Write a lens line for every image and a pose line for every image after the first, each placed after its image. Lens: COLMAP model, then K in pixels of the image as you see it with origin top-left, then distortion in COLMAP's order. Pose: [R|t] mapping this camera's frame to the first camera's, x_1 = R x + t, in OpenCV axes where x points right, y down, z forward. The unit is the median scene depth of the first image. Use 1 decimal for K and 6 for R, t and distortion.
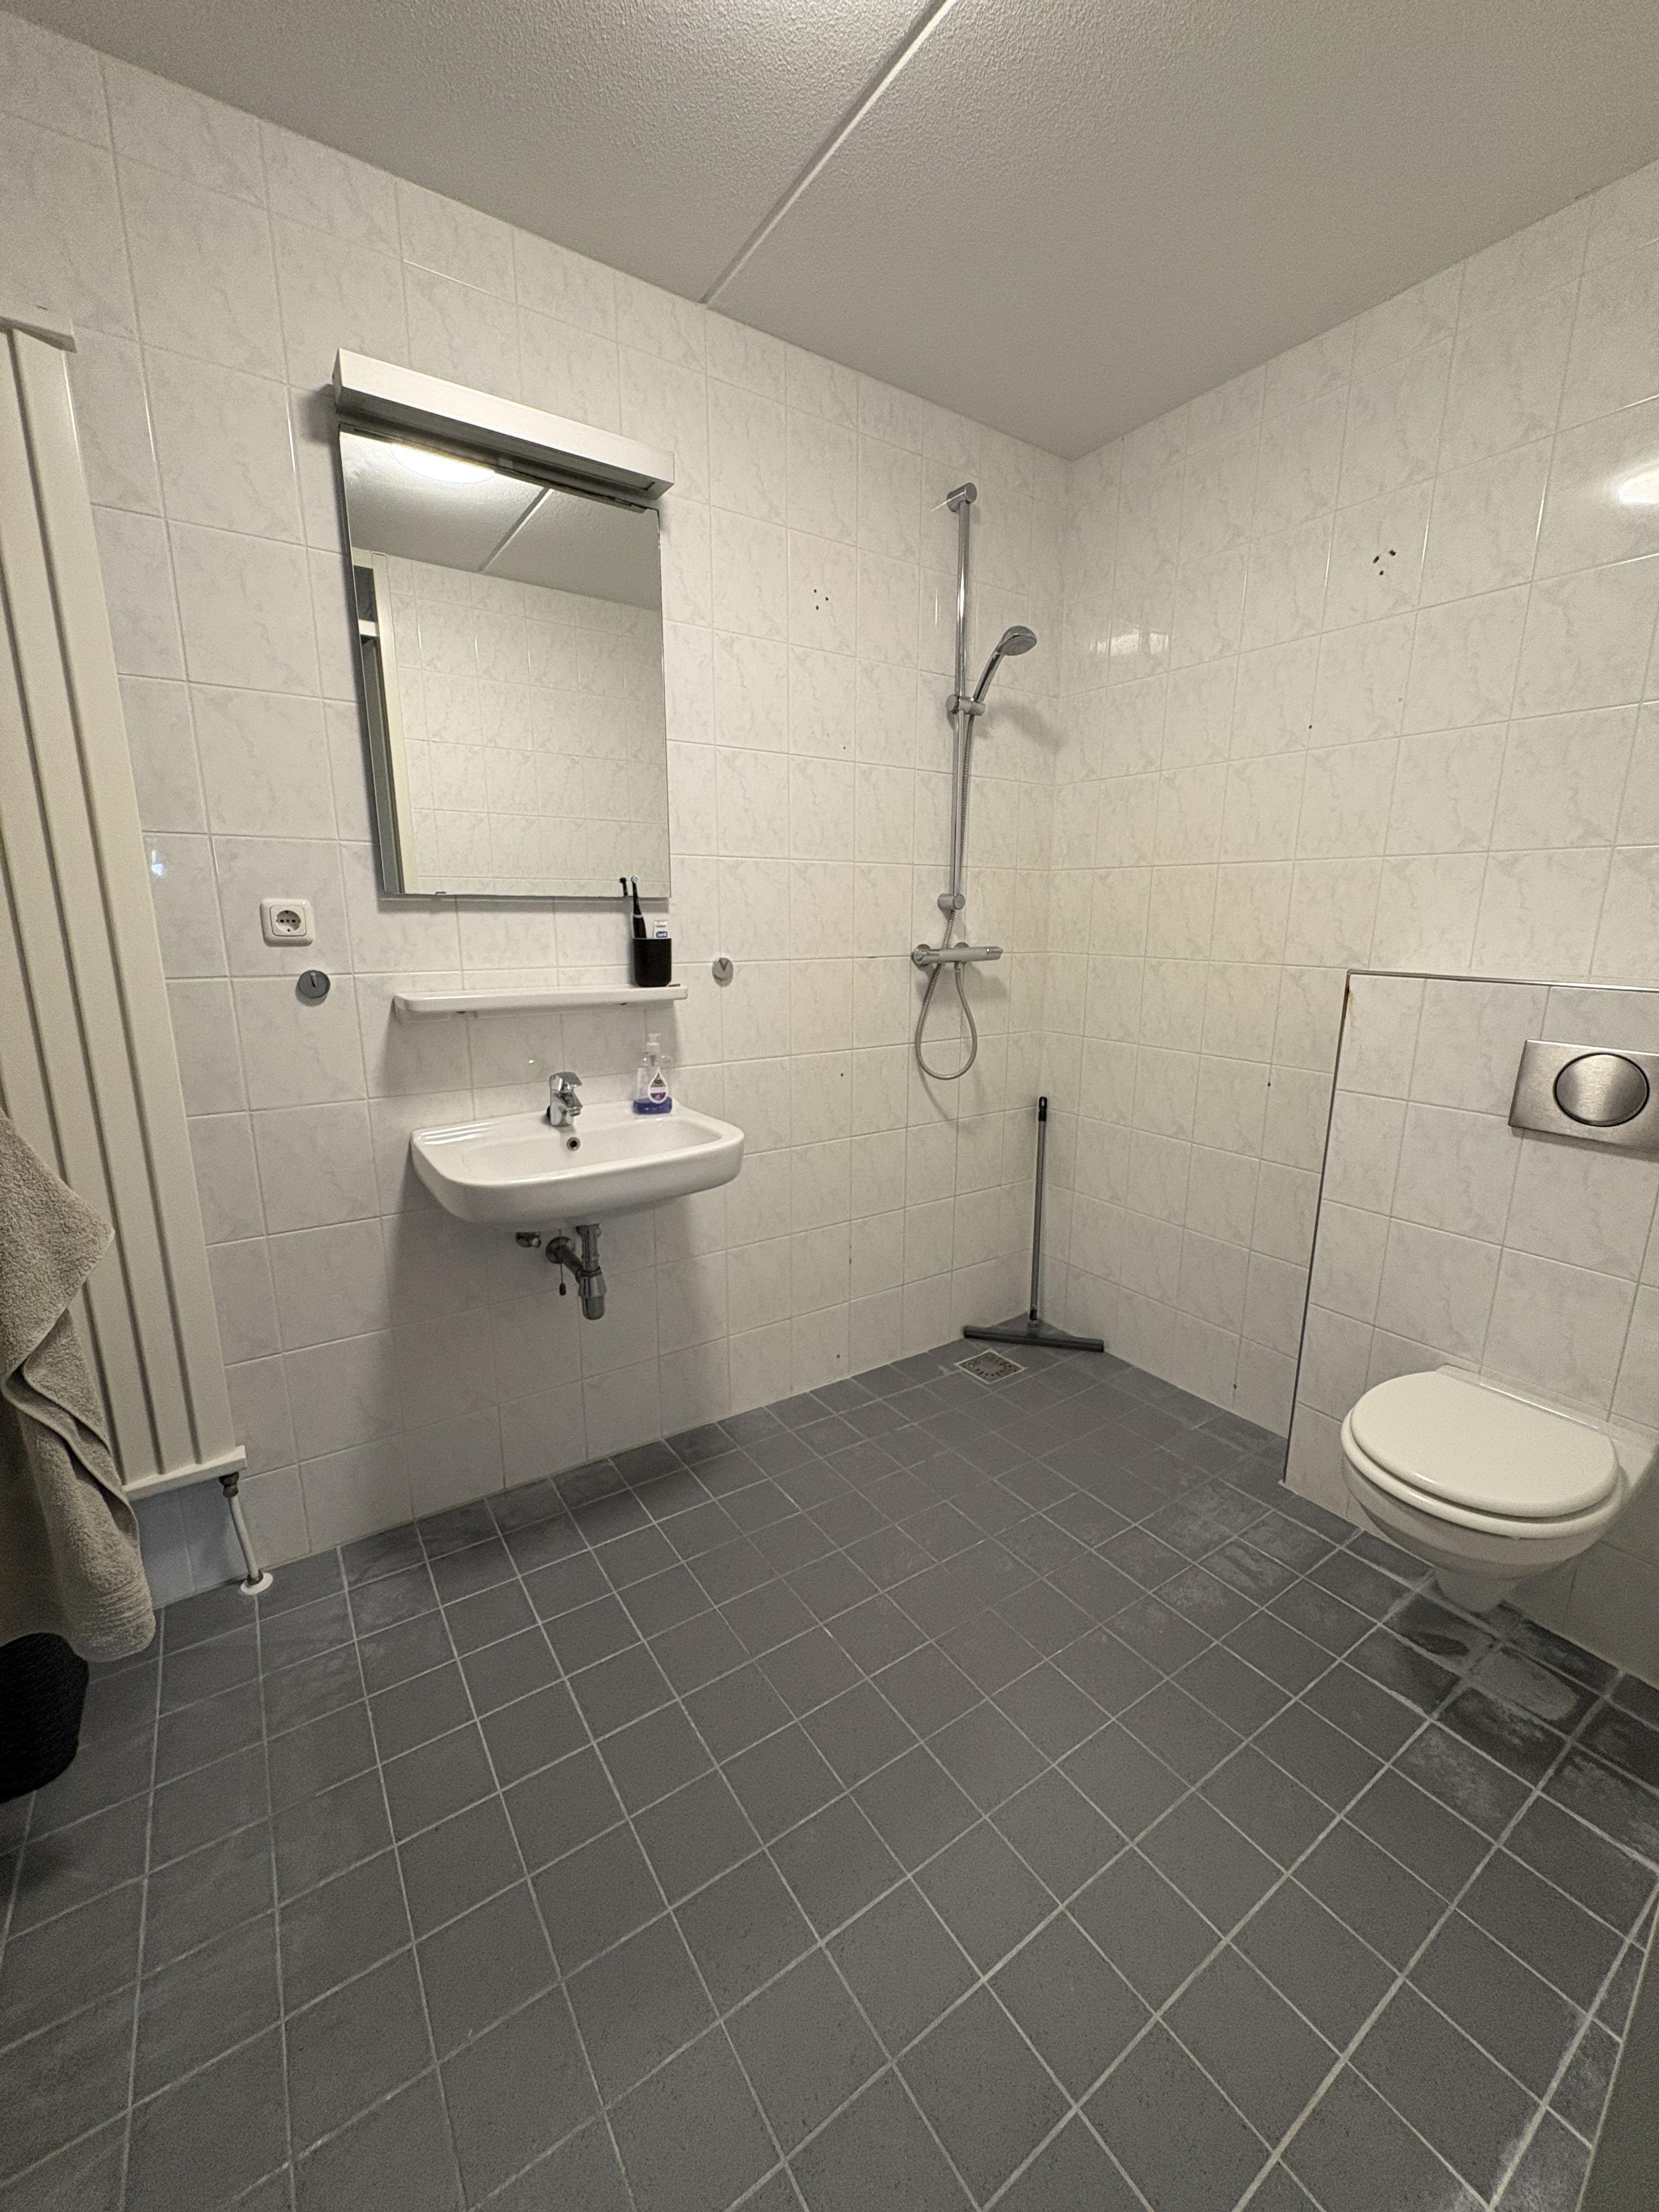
lens RADIAL K [[881.9, 0, 836.5], [0, 881.9, 1097.4], [0, 0, 1]] dist [0.001103, 0.000220]
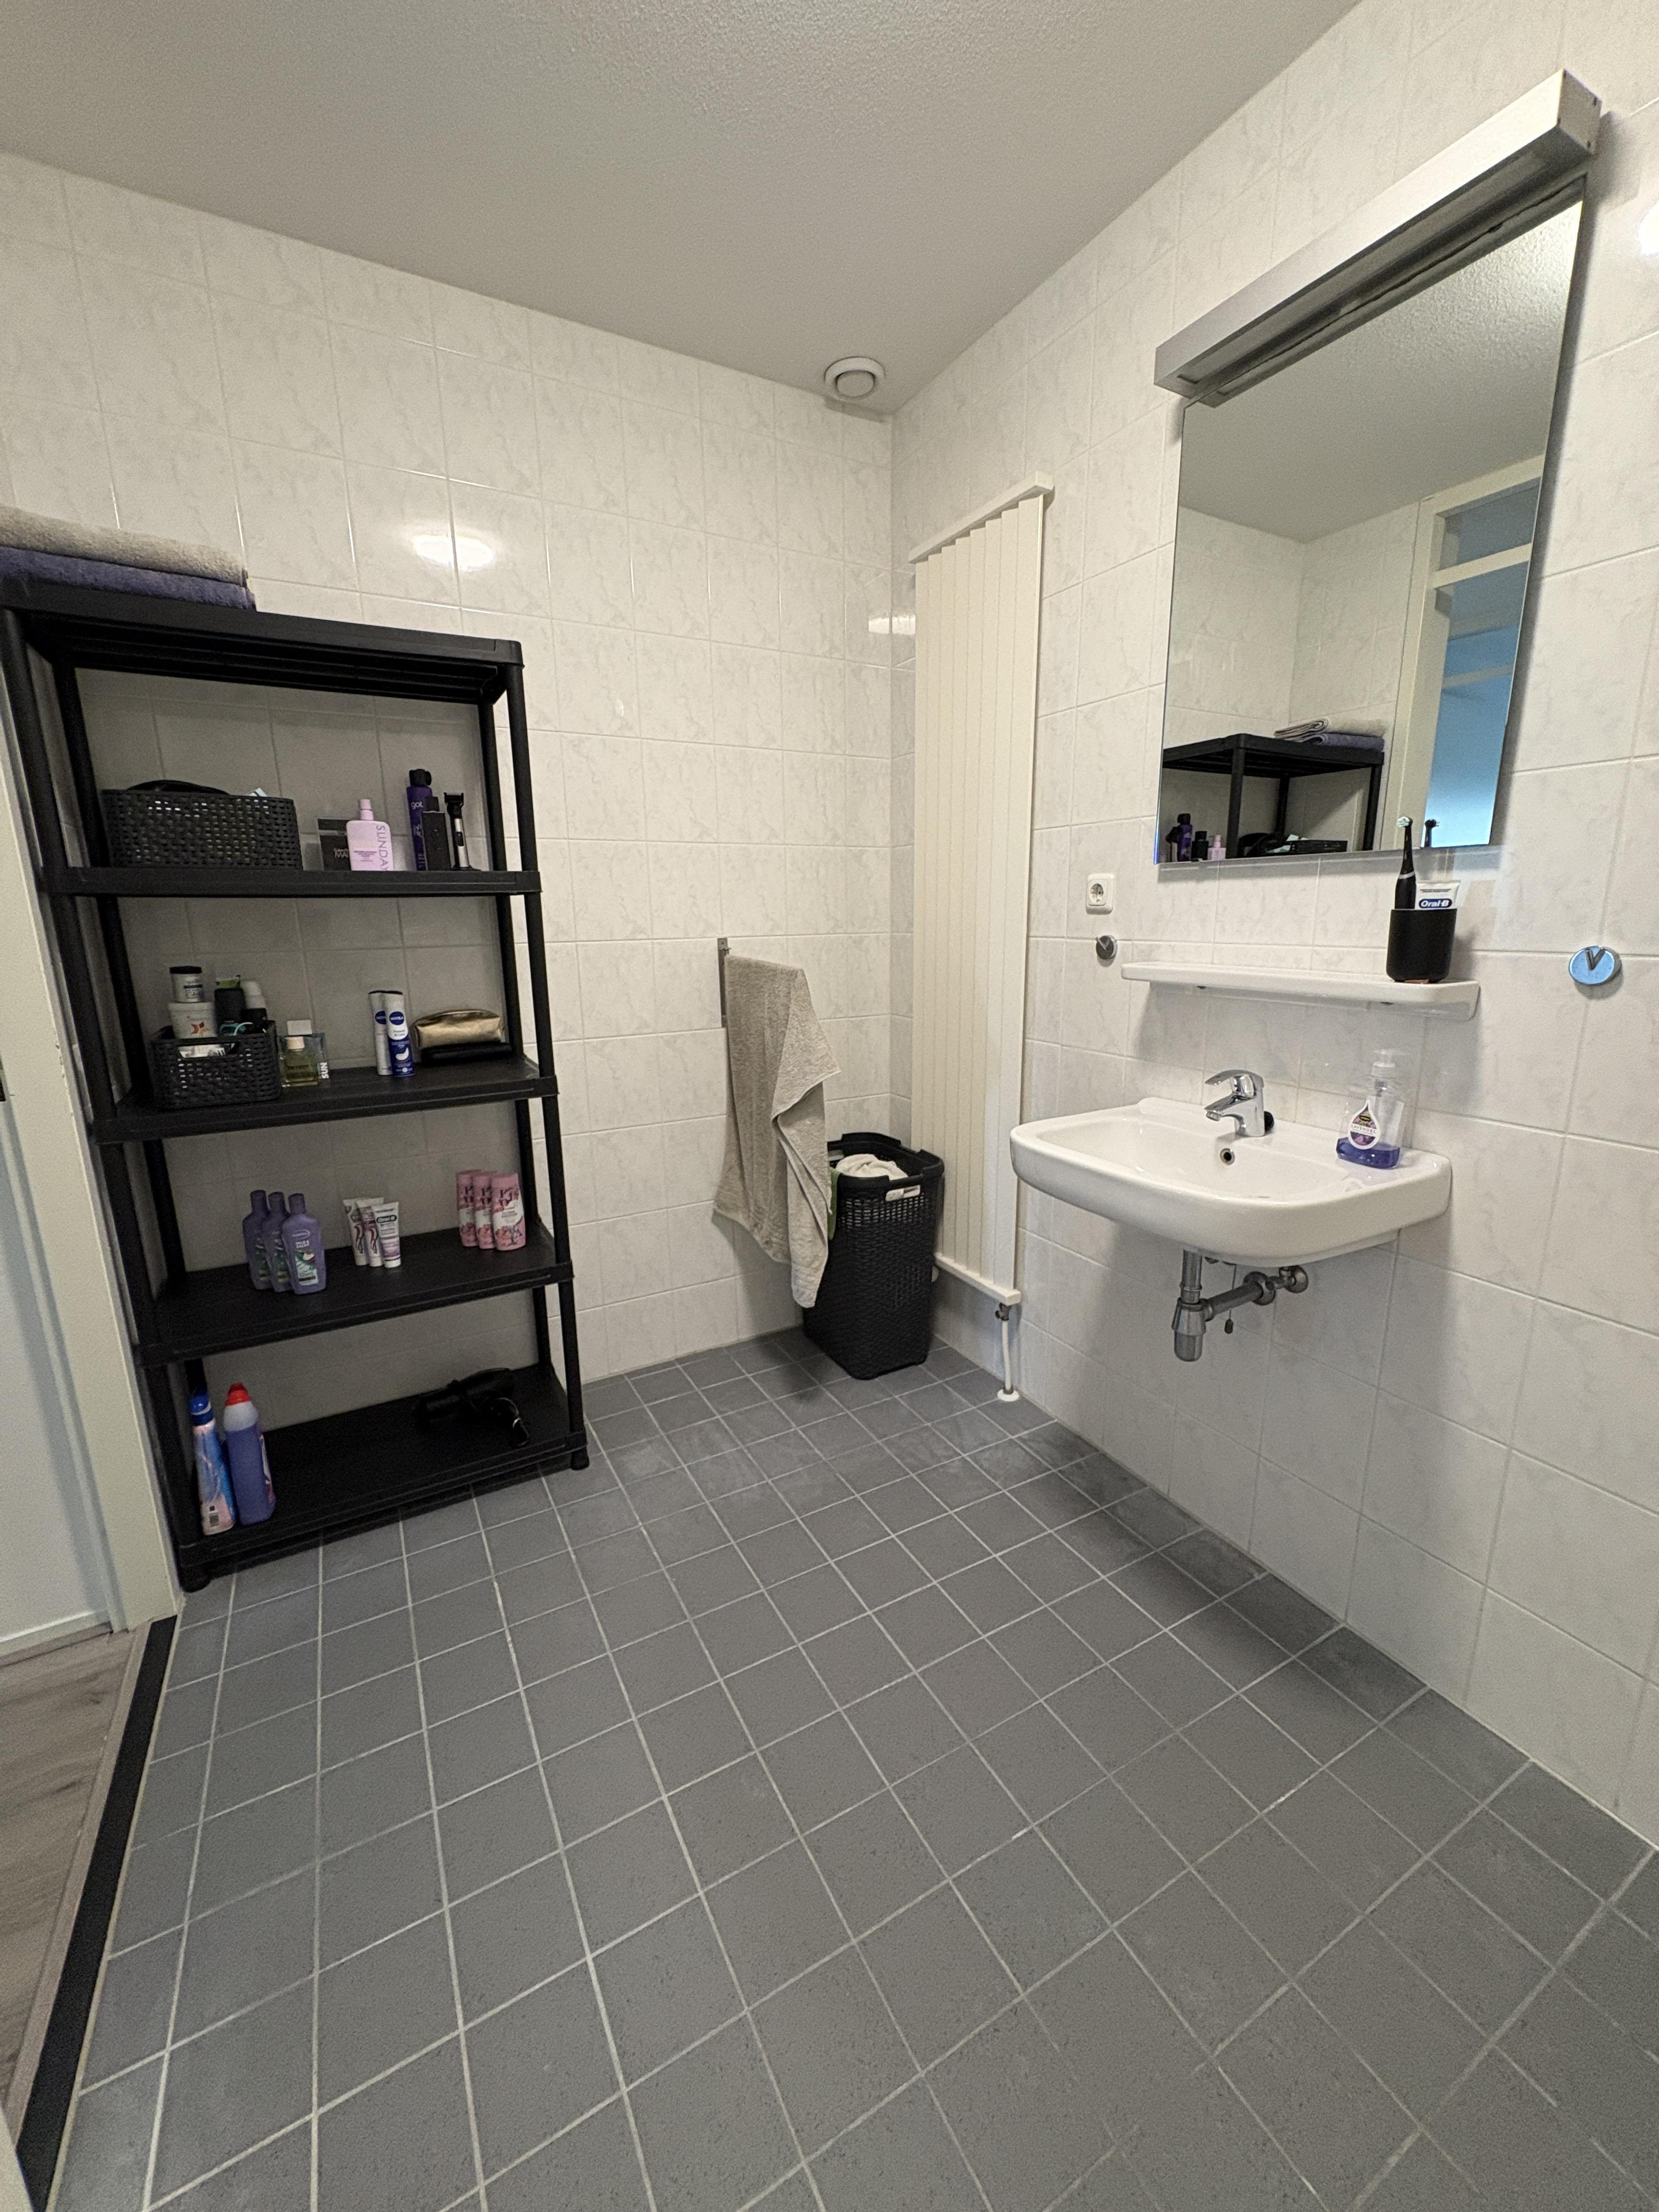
lens RADIAL K [[881.9, 0, 822.6], [0, 881.9, 1099.5], [0, 0, 1]] dist [0.001103, 0.000220]
pose [[-0.096795, 0.208677, -0.973183, 0.535309], [-0.190001, 0.955919, 0.223873, -0.112129], [0.977001, 0.206576, -0.052879, 0.657982]]
